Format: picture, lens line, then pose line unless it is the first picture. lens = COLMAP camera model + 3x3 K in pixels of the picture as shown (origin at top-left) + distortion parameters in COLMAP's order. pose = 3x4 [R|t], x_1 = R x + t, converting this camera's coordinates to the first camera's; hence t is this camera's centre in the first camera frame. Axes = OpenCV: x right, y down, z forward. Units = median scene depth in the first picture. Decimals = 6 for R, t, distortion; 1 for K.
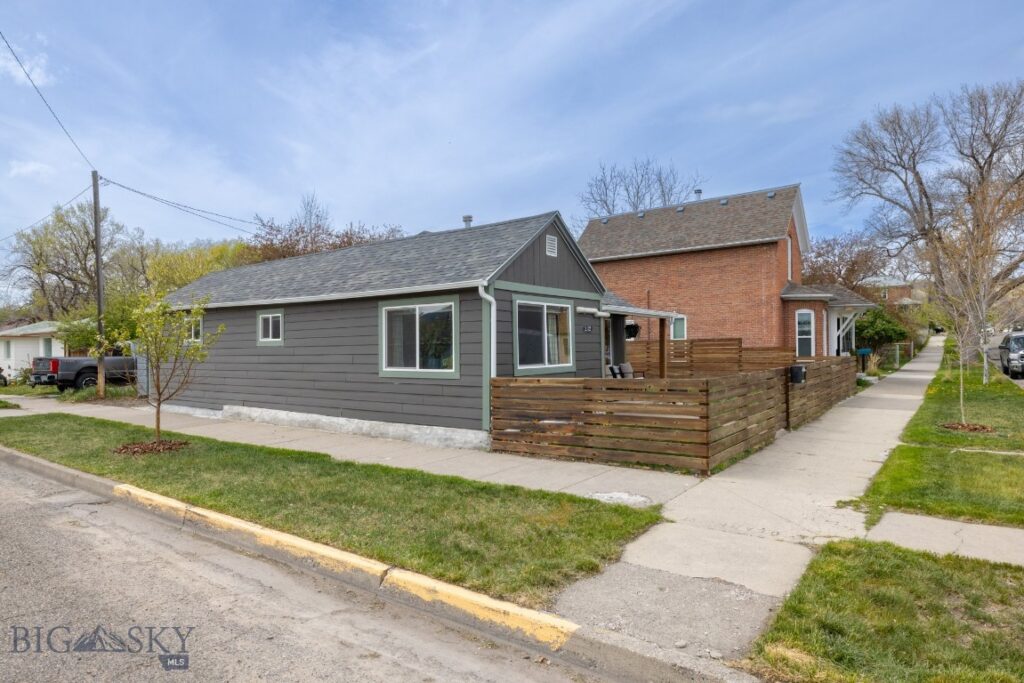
lens RADIAL K [[581.1, 0, 512.0], [0, 581.1, 341.5], [0, 0, 1]] dist [0.002141, 0.000383]
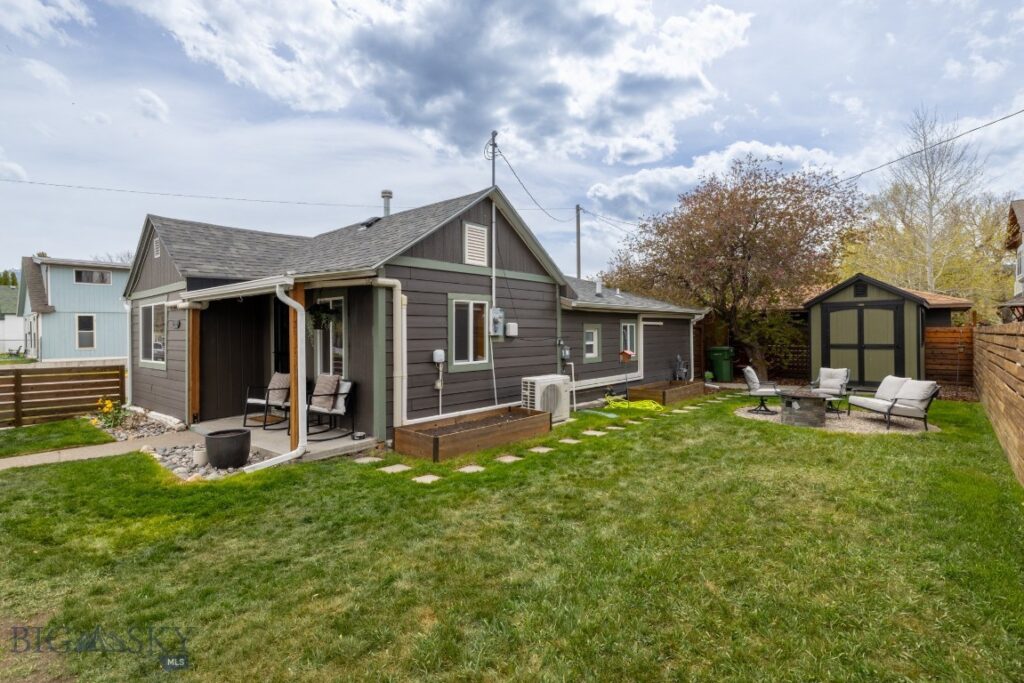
lens RADIAL K [[498.0, 0, 512.0], [0, 498.0, 341.5], [0, 0, 1]] dist [0.008617, 0.000252]
pose [[-0.072187, 0.025837, -0.997056, 0.805674], [0.016340, 0.999561, 0.024719, -0.006457], [0.997257, -0.014507, -0.072578, 1.490156]]
